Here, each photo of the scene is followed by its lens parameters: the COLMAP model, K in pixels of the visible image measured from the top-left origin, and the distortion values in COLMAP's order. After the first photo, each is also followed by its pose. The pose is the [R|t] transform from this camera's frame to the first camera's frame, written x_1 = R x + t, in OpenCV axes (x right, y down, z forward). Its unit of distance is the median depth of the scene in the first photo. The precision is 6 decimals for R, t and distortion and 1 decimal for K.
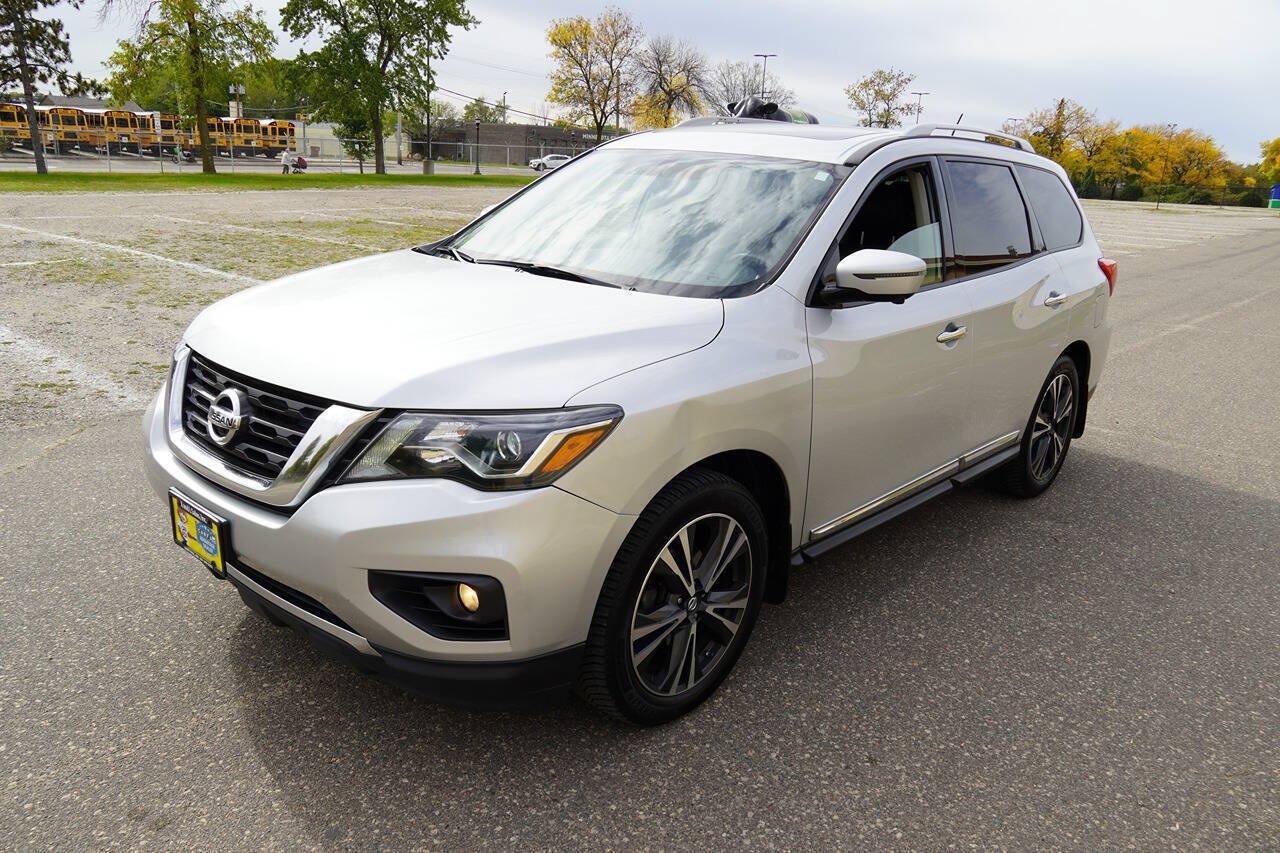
lens RADIAL K [[967.8, 0, 639.9], [0, 967.8, 425.5], [0, 0, 1]] dist [-0.050844, 0.062731]
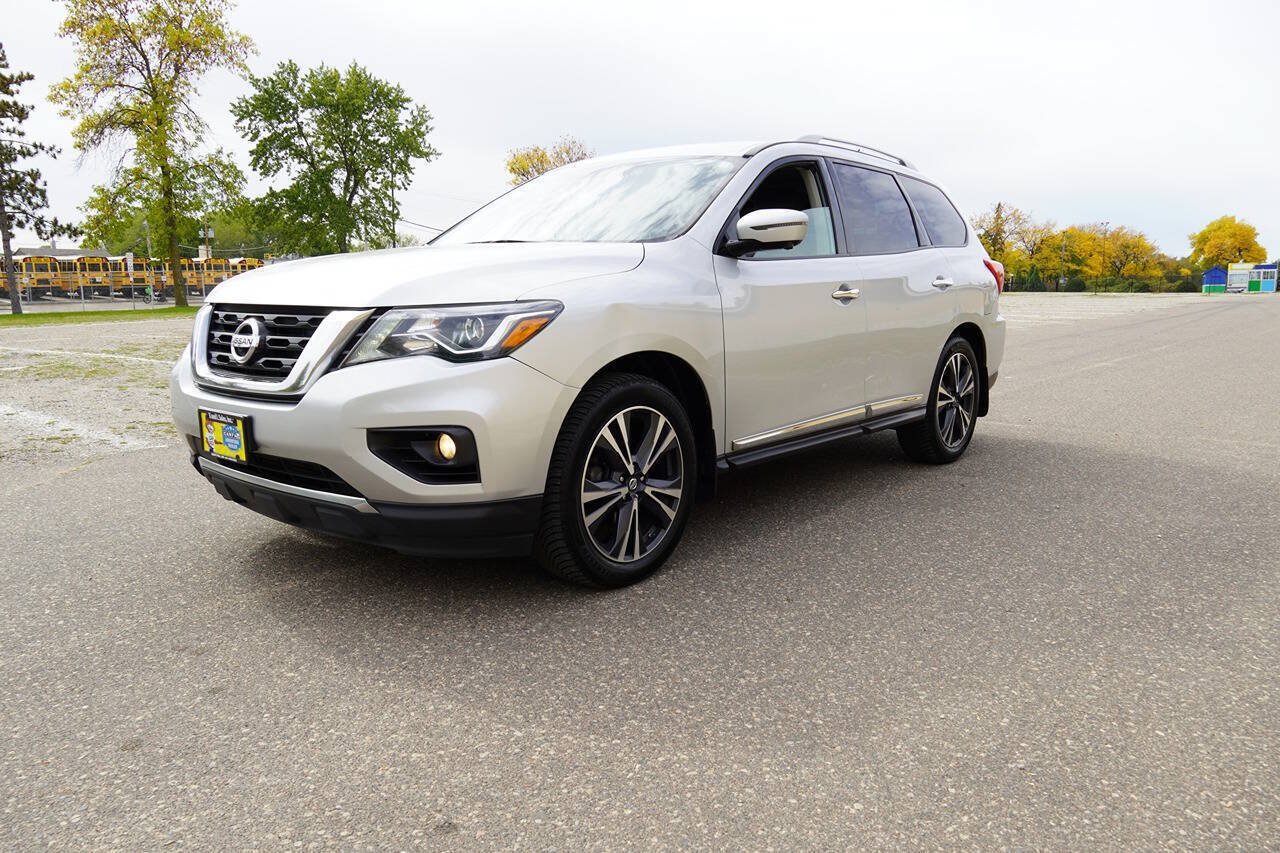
lens RADIAL K [[967.8, 0, 643.1], [0, 967.8, 425.1], [0, 0, 1]] dist [-0.050844, 0.062731]
pose [[0.997771, -0.057784, 0.033371, 0.016950], [0.061495, 0.990410, -0.123717, 0.145510], [-0.025902, 0.125493, 0.991756, -0.118459]]
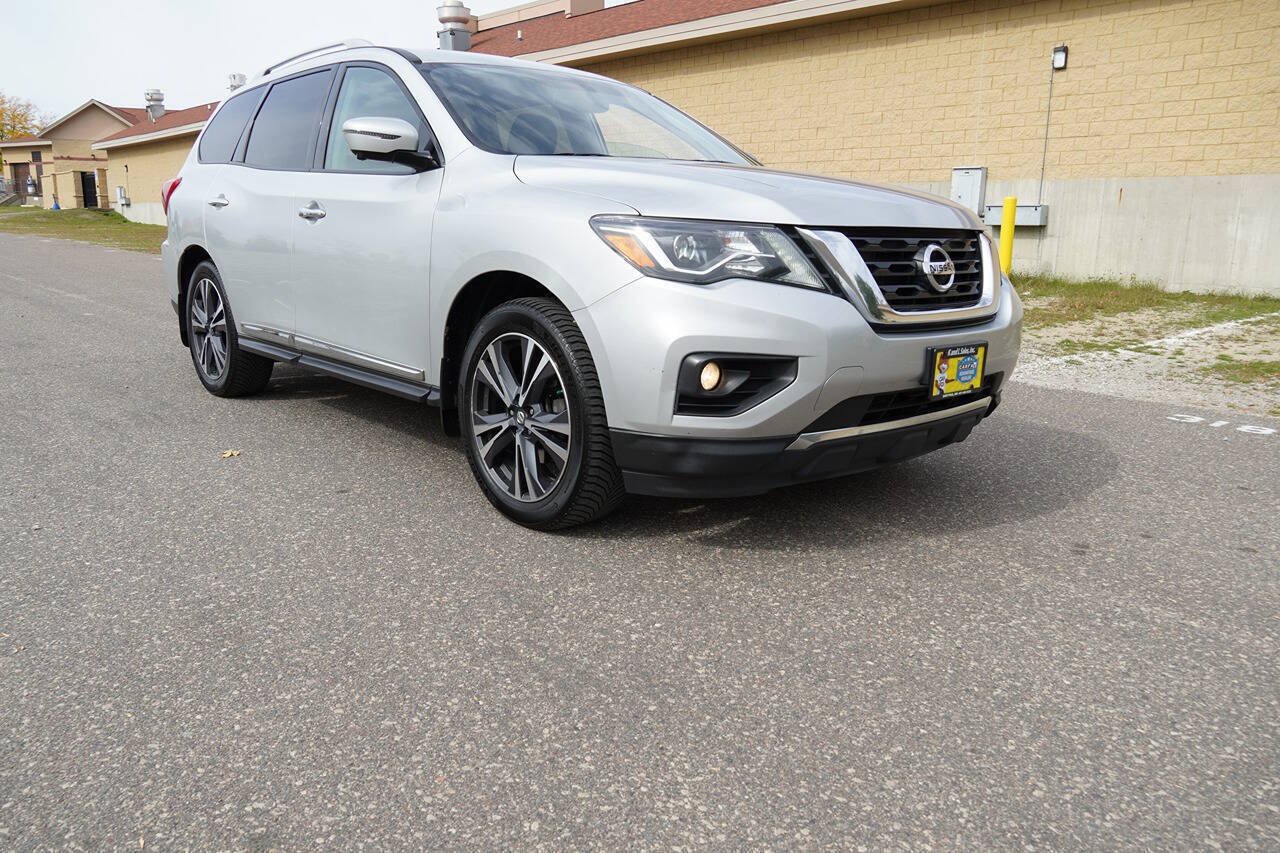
lens RADIAL K [[967.8, 0, 643.6], [0, 967.8, 426.9], [0, 0, 1]] dist [-0.050844, 0.062731]
pose [[0.099014, -0.257438, 0.961208, -0.833254], [0.260931, 0.938872, 0.224578, -0.093138], [-0.960266, 0.228573, 0.160135, 0.614463]]
